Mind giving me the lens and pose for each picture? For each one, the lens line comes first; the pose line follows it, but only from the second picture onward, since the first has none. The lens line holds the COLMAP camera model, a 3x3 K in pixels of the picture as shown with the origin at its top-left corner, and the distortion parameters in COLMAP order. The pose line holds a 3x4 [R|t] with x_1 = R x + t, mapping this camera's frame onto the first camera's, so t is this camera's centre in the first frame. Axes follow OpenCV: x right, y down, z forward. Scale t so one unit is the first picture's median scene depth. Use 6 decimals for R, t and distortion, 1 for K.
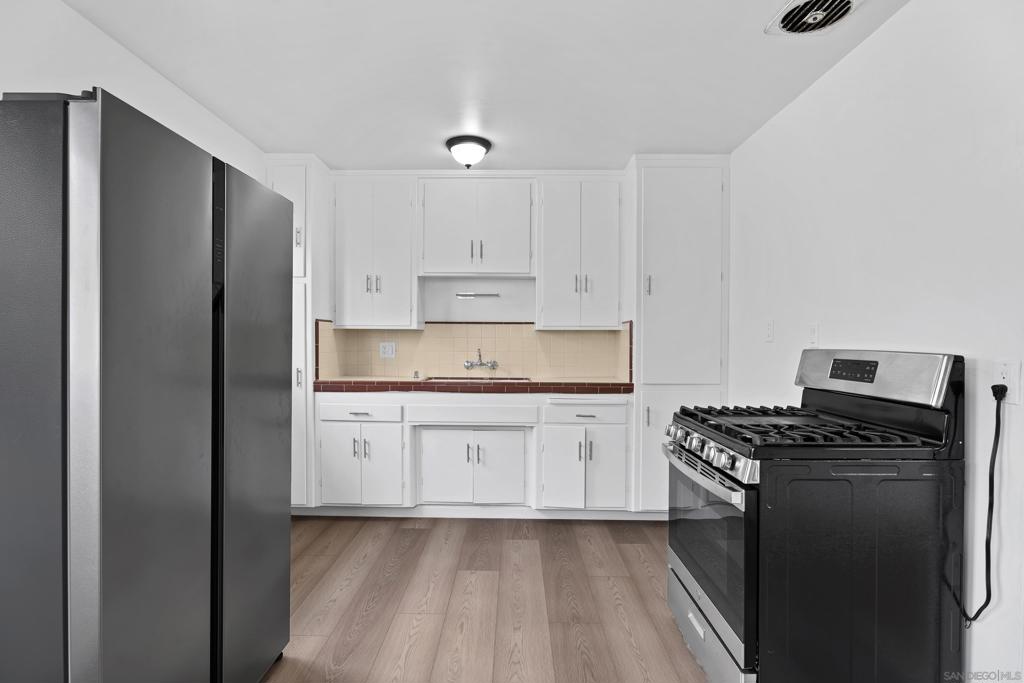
lens RADIAL K [[510.7, 0, 506.9], [0, 510.7, 346.7], [0, 0, 1]] dist [0.002370, 0.000693]
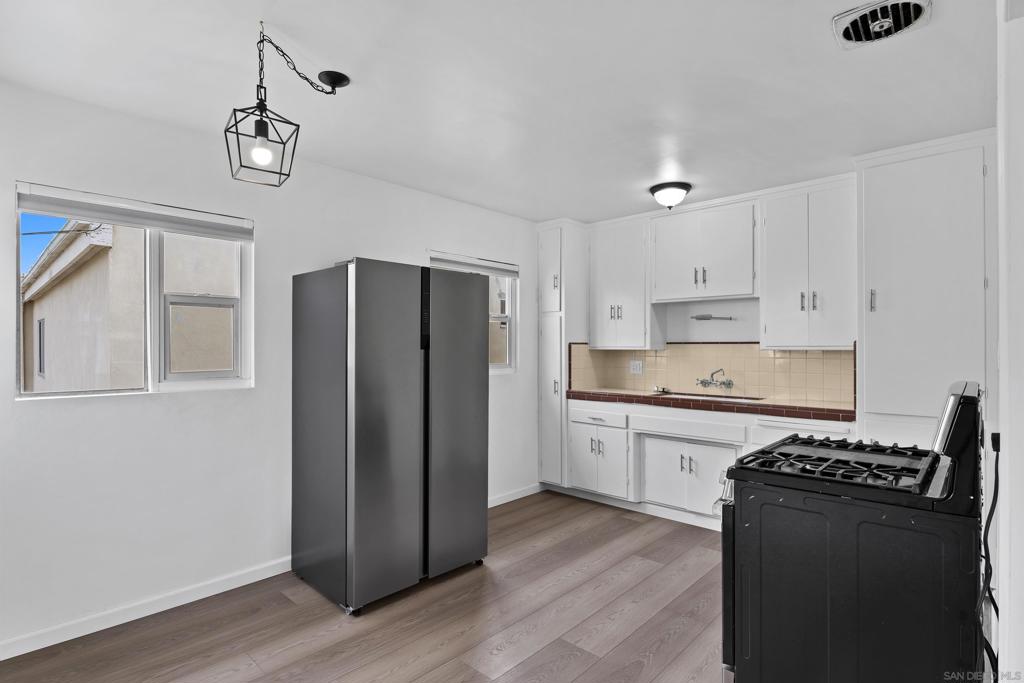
lens RADIAL K [[513.9, 0, 507.0], [0, 513.9, 347.1], [0, 0, 1]] dist [-0.013458, 0.002071]
pose [[0.738751, -0.006632, -0.673946, 0.399904], [-0.005927, 0.999849, -0.016336, -0.021432], [0.673952, 0.016063, 0.738600, -0.074367]]
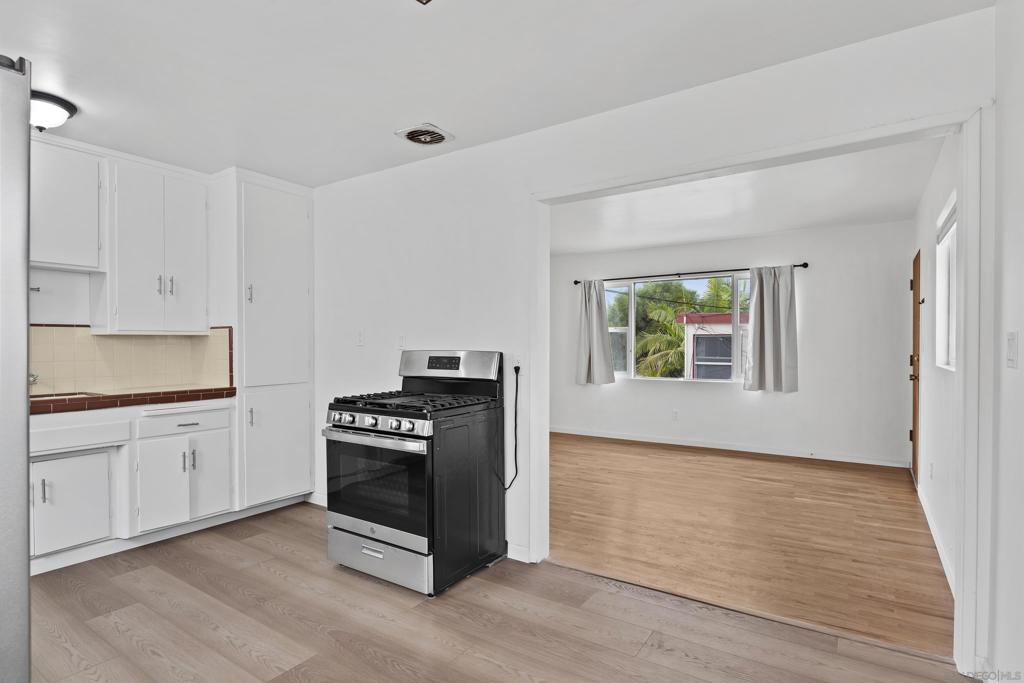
lens RADIAL K [[531.0, 0, 508.8], [0, 531.0, 346.1], [0, 0, 1]] dist [-0.015183, -0.000125]
pose [[0.544009, -0.010967, 0.839008, -0.348105], [0.016793, 0.999857, 0.002181, -0.004255], [-0.838911, 0.012903, 0.544115, -0.048275]]
